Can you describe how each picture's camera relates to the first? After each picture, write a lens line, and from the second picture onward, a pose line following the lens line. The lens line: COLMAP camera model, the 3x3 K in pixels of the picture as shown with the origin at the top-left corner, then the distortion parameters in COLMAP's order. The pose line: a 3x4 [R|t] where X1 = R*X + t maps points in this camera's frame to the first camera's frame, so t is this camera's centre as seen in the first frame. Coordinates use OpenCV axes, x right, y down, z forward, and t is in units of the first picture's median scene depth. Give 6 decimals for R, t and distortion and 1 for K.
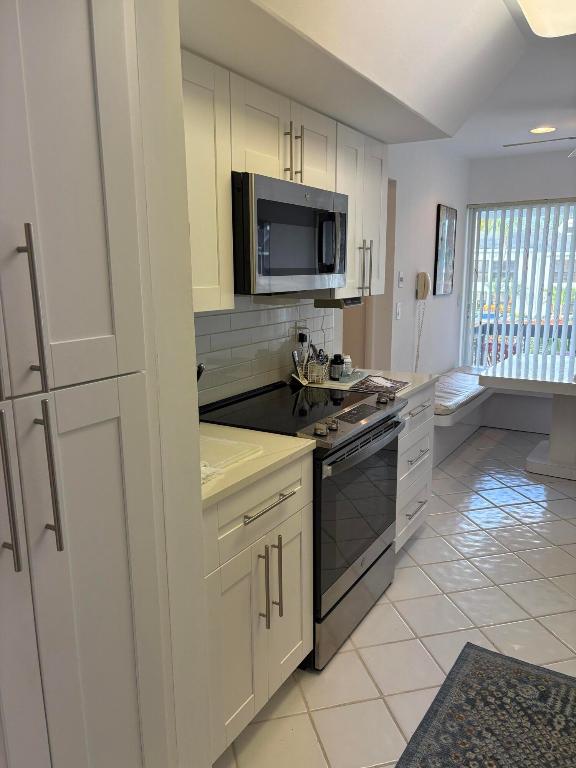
lens RADIAL K [[585.3, 0, 289.8], [0, 585.3, 387.9], [0, 0, 1]] dist [-0.008720, 0.066337]
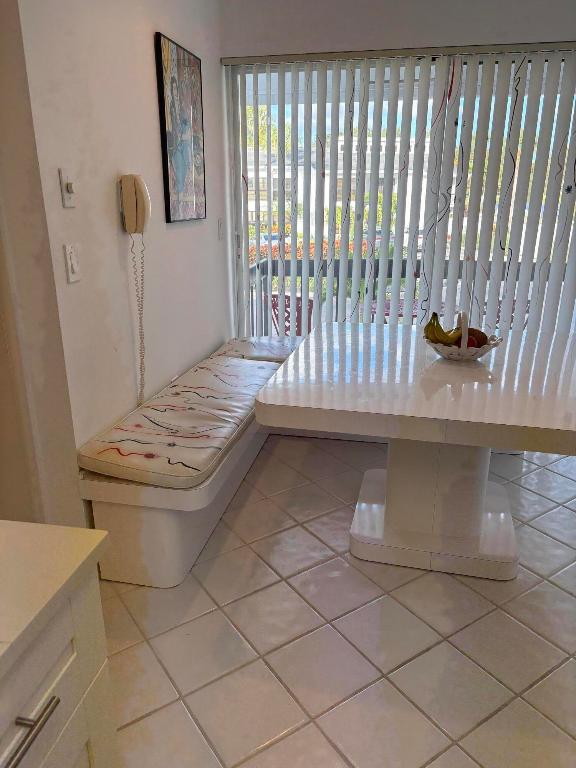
lens RADIAL K [[585.3, 0, 289.8], [0, 585.3, 387.9], [0, 0, 1]] dist [-0.008720, 0.066337]
pose [[0.938497, -0.103387, 0.329445, 0.141000], [0.060071, 0.988458, 0.139076, -0.068354], [-0.340021, -0.110733, 0.933876, 0.397343]]
